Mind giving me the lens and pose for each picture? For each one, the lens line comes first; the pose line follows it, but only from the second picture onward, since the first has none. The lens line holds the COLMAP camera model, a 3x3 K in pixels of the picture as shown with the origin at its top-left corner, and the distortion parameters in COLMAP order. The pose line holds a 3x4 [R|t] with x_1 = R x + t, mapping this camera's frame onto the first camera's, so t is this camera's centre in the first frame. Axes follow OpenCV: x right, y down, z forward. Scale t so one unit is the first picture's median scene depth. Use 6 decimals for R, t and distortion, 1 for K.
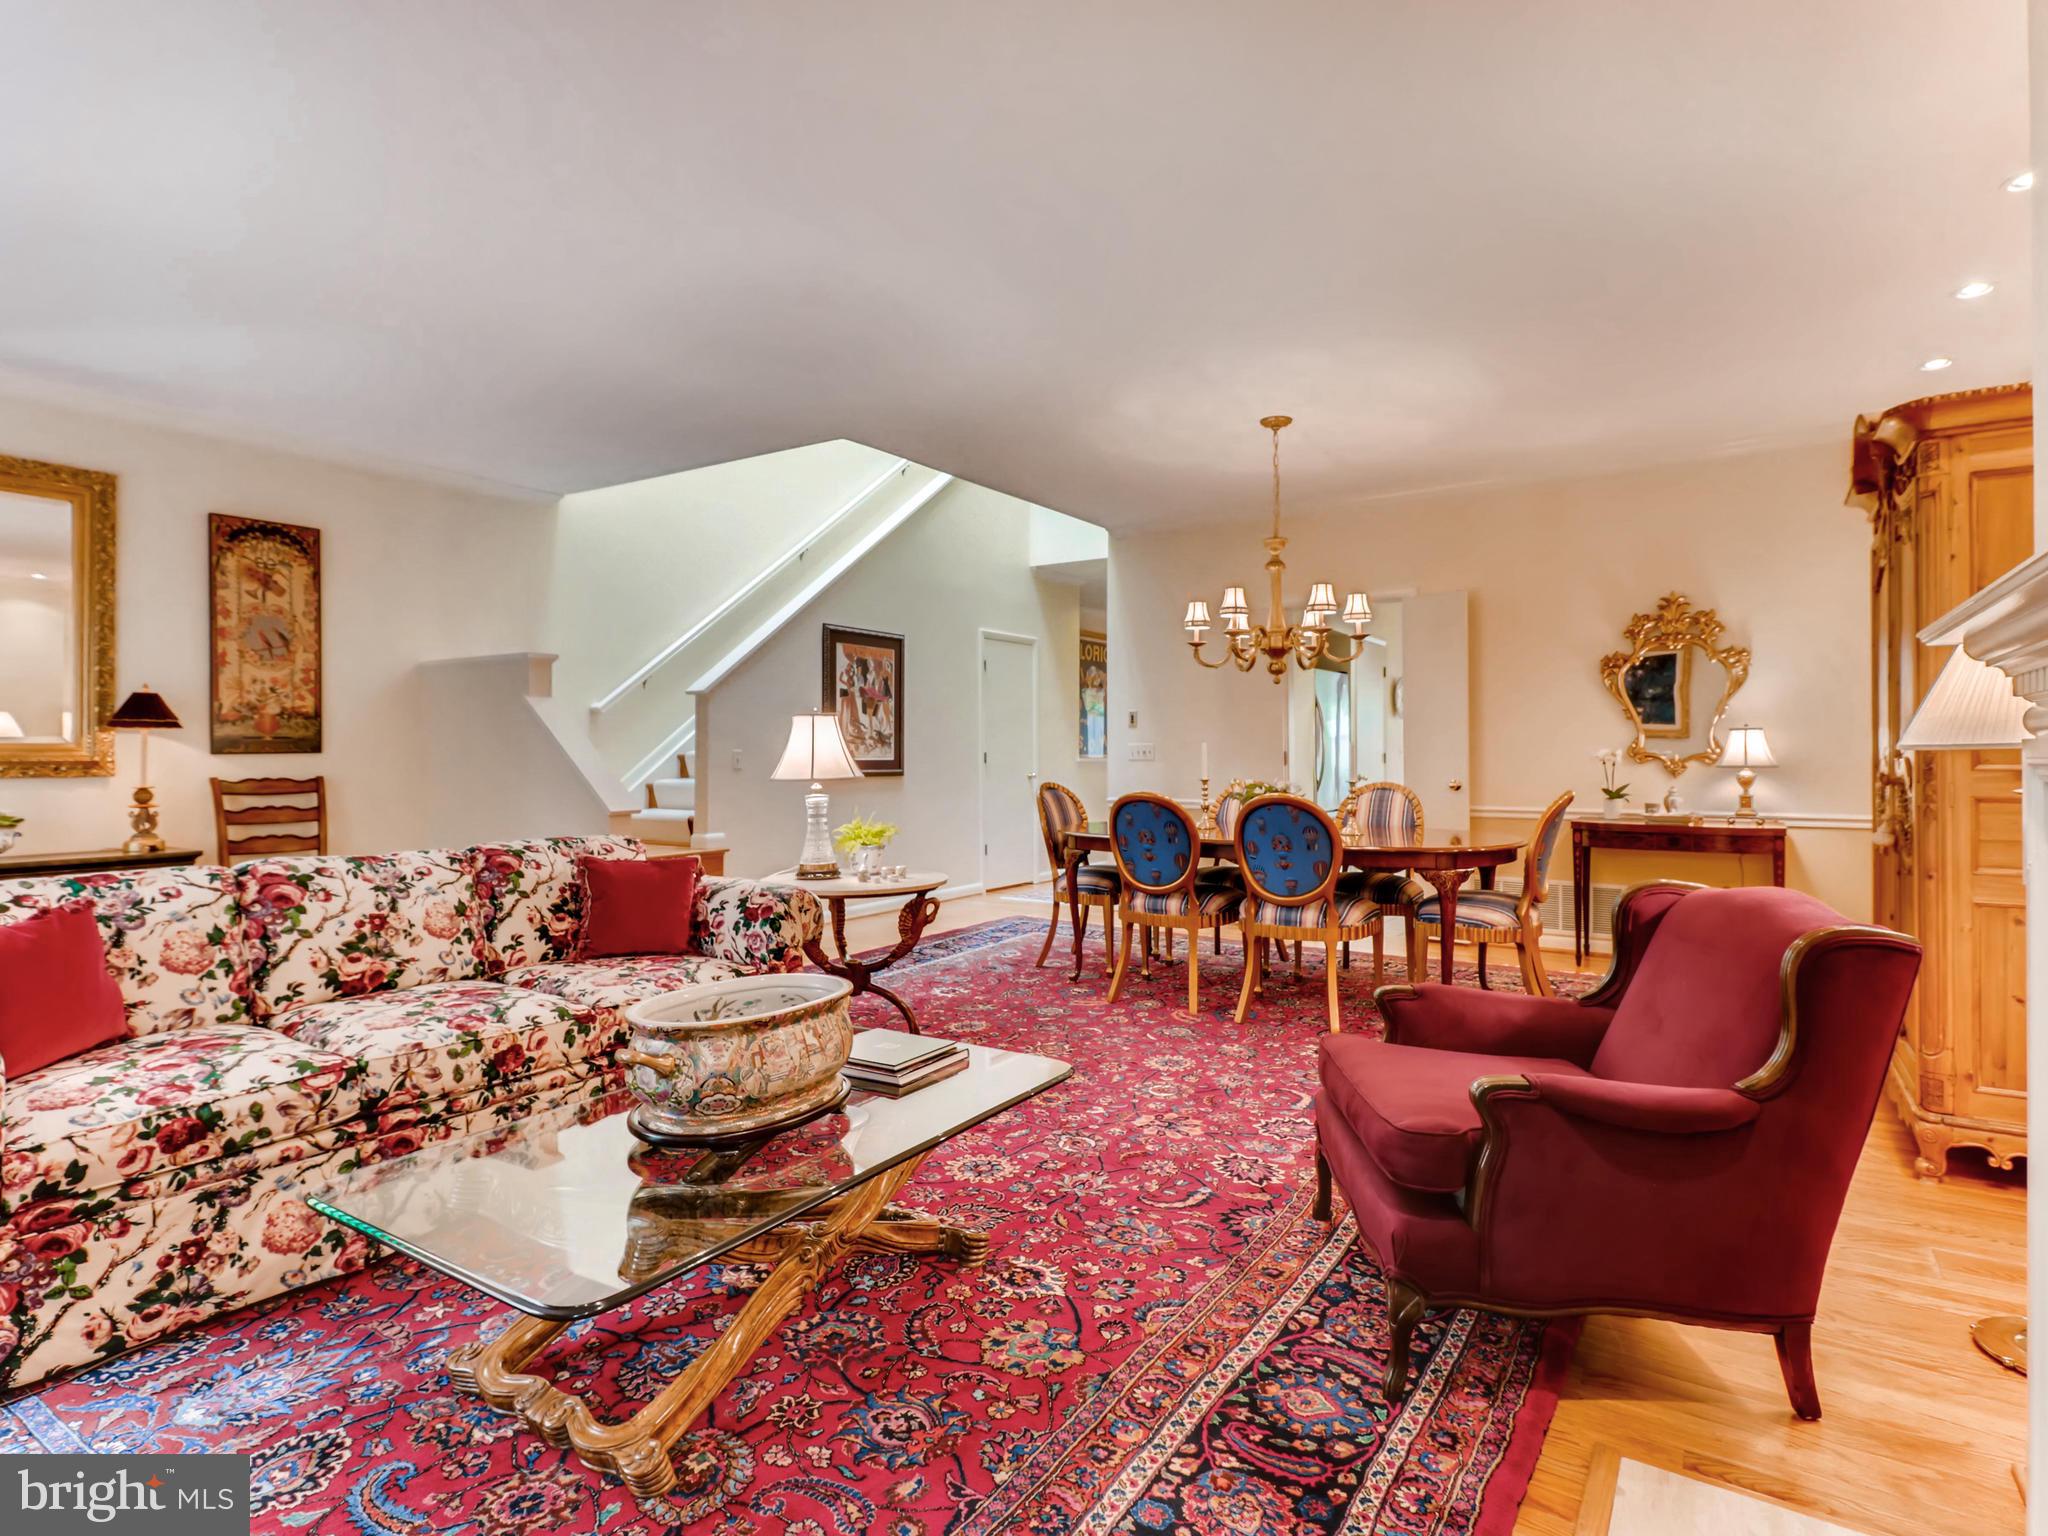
lens RADIAL K [[1053.2, 0, 1029.8], [0, 1053.2, 742.9], [0, 0, 1]] dist [0.022386, -0.017279]
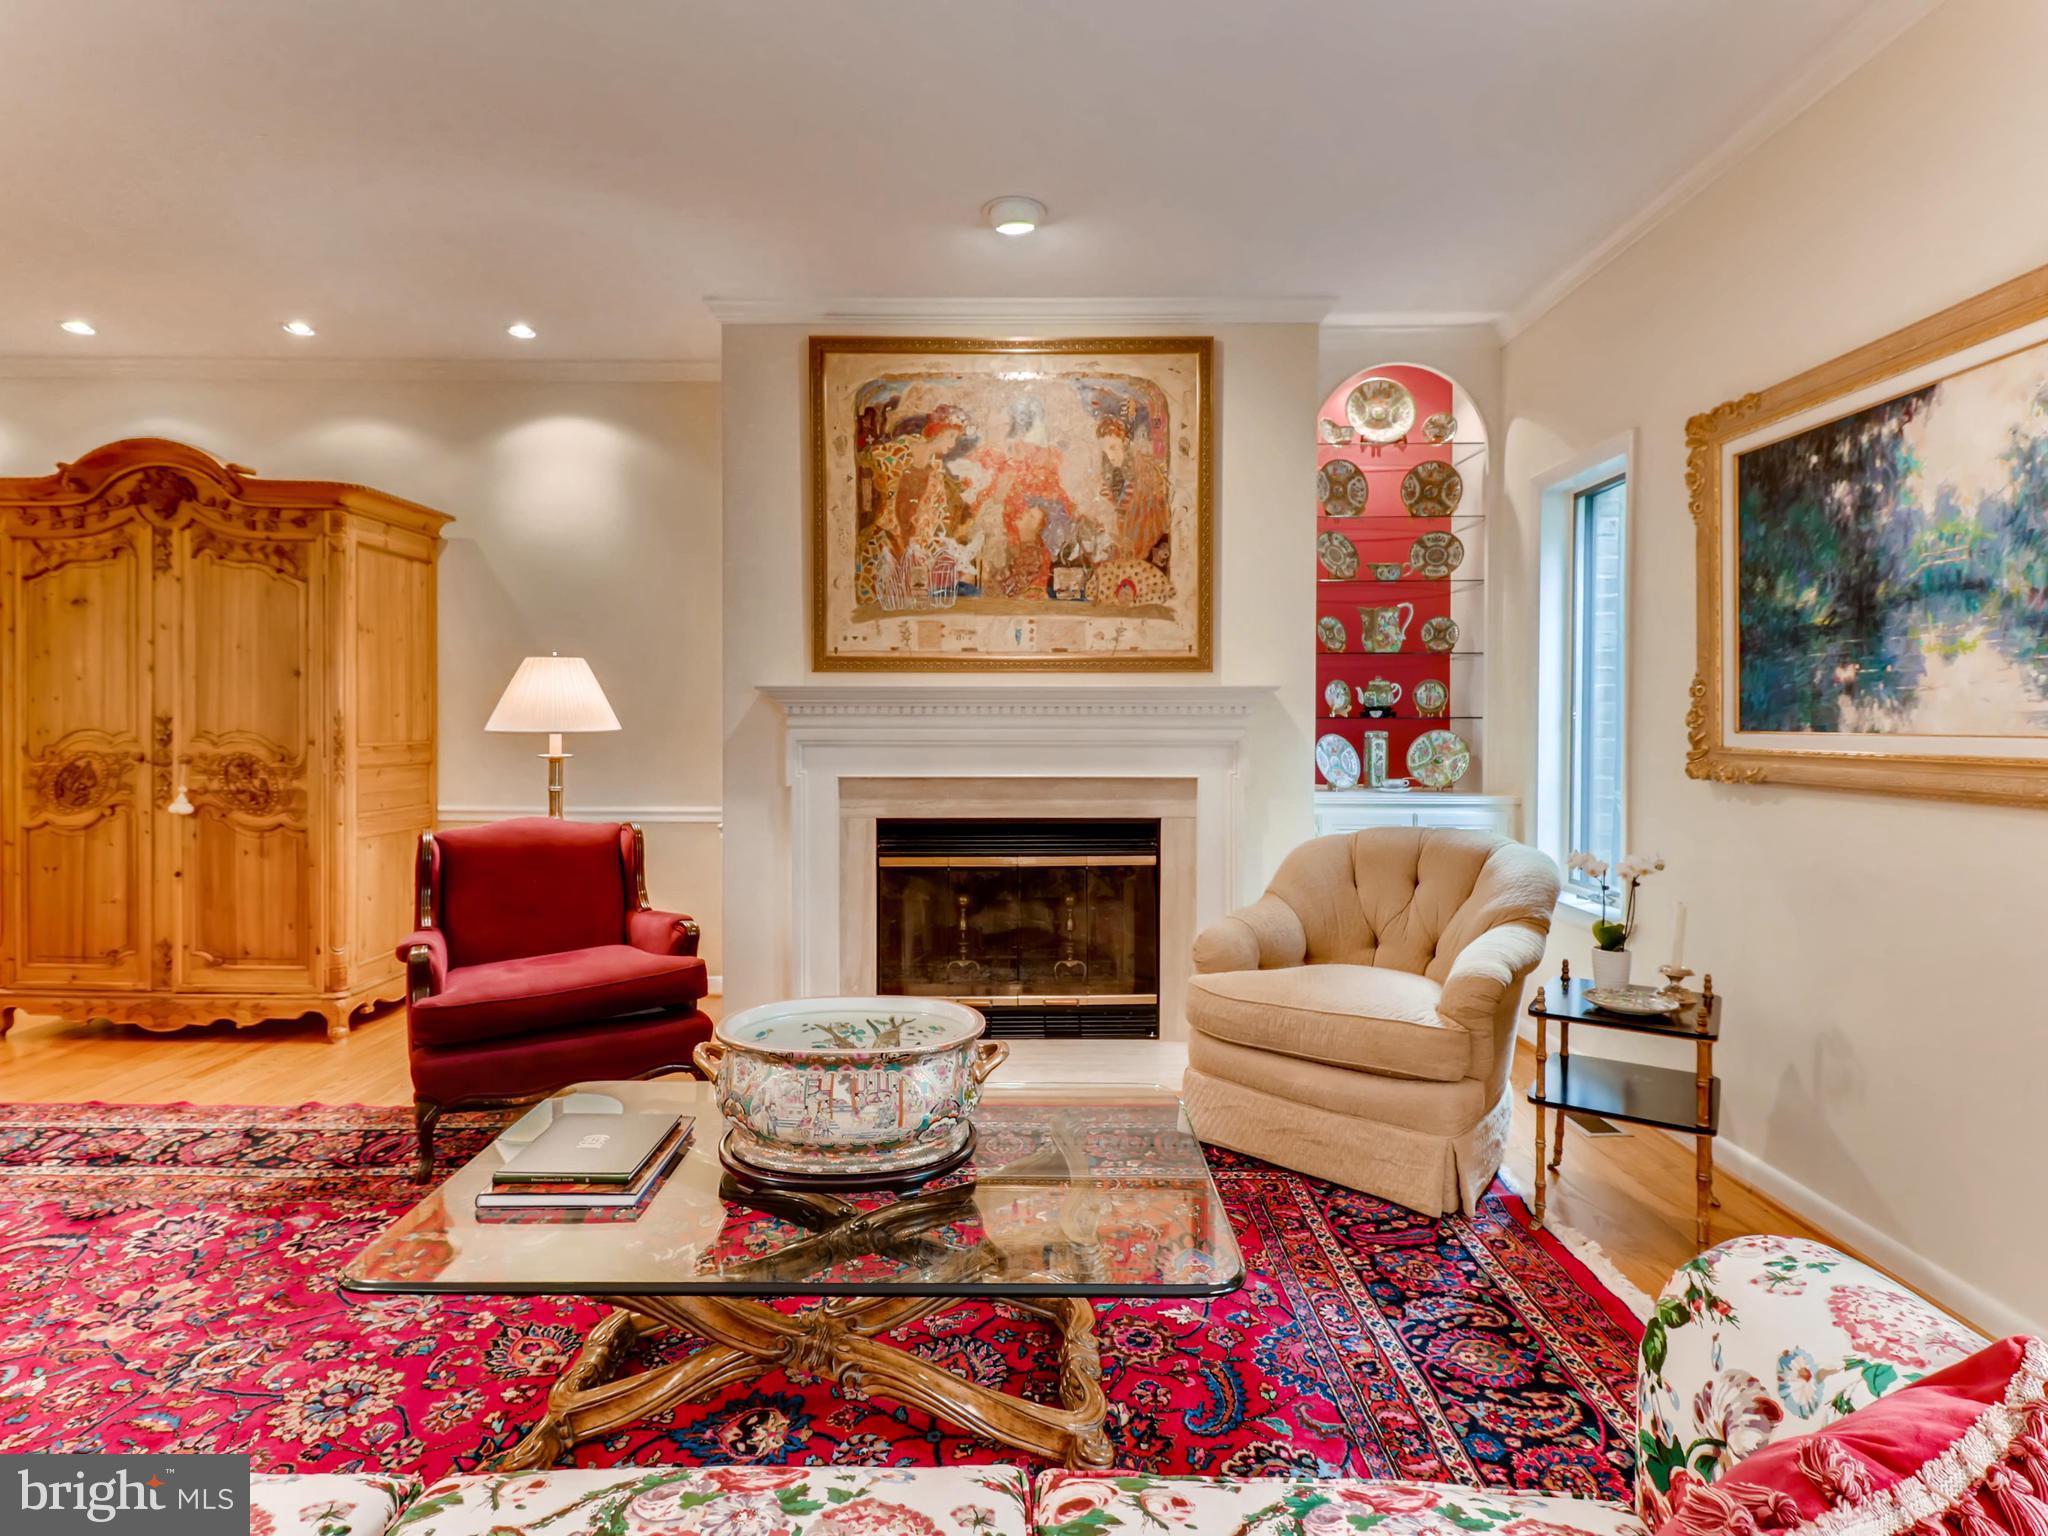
lens RADIAL K [[1053.2, 0, 1029.8], [0, 1053.2, 742.9], [0, 0, 1]] dist [0.022386, -0.017279]
pose [[-0.555406, -0.016067, 0.831424, -0.679577], [-0.009186, 0.999871, 0.013185, -0.005736], [-0.831529, -0.000314, -0.555482, 0.853880]]
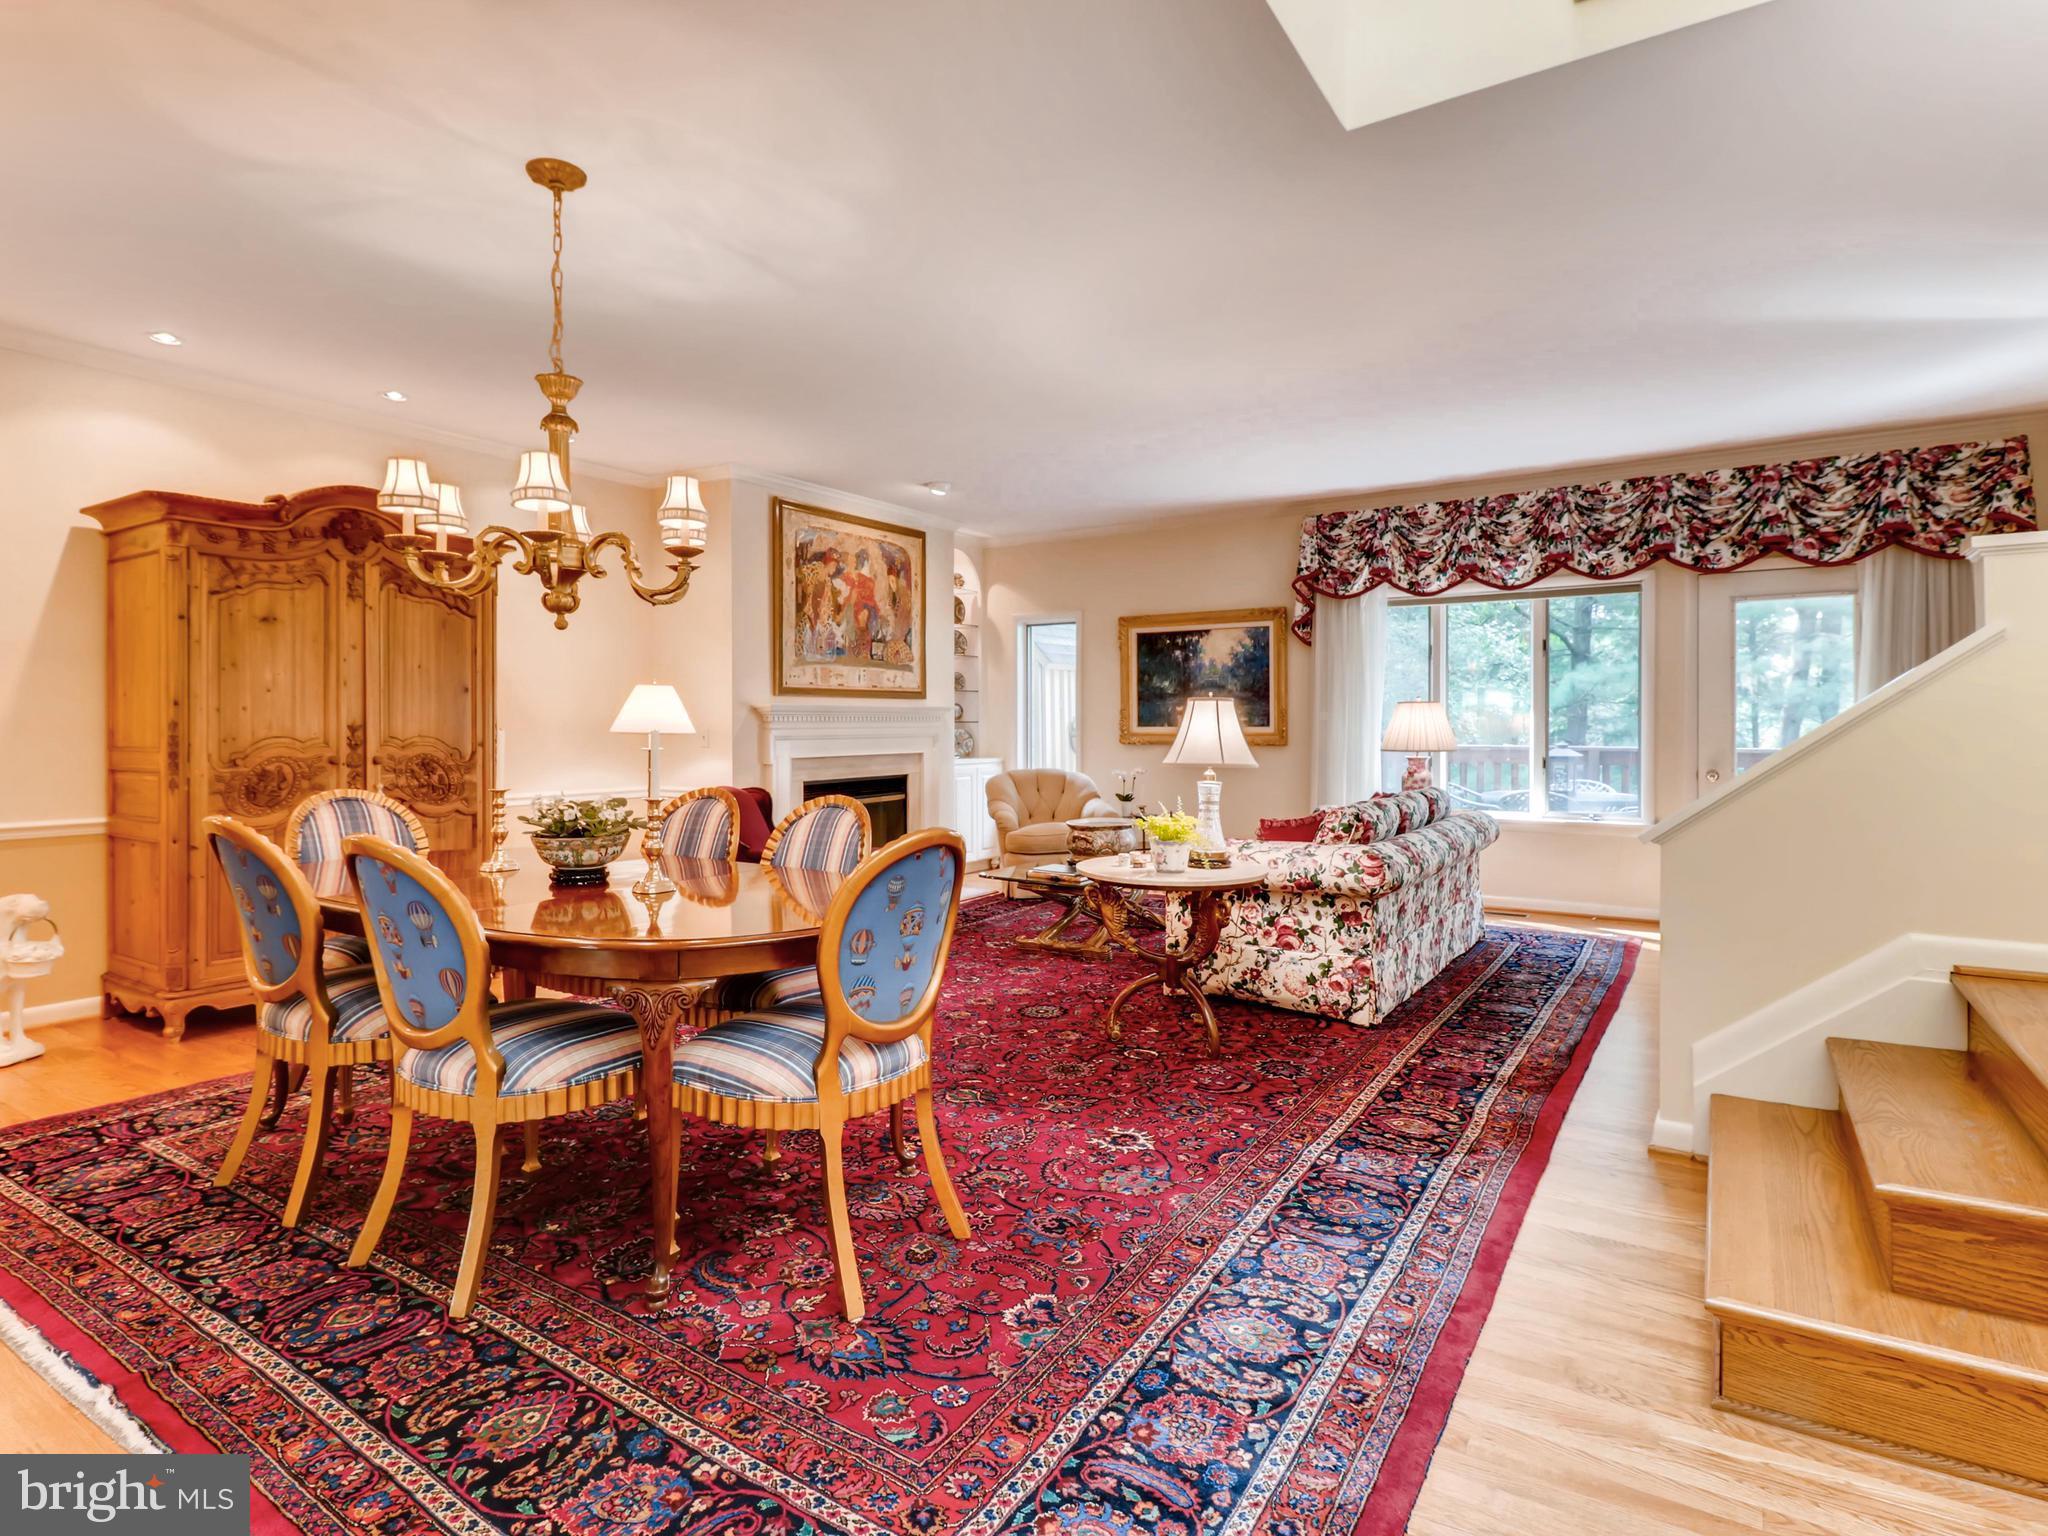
lens RADIAL K [[1075.2, 0, 1021.4], [0, 1075.2, 728.3], [0, 0, 1]] dist [0.024892, -0.018563]
pose [[-0.999947, 0.005065, -0.008993, -0.021344], [0.005109, 0.999975, -0.004883, 0.005255], [0.008968, -0.004929, -0.999948, 2.371362]]
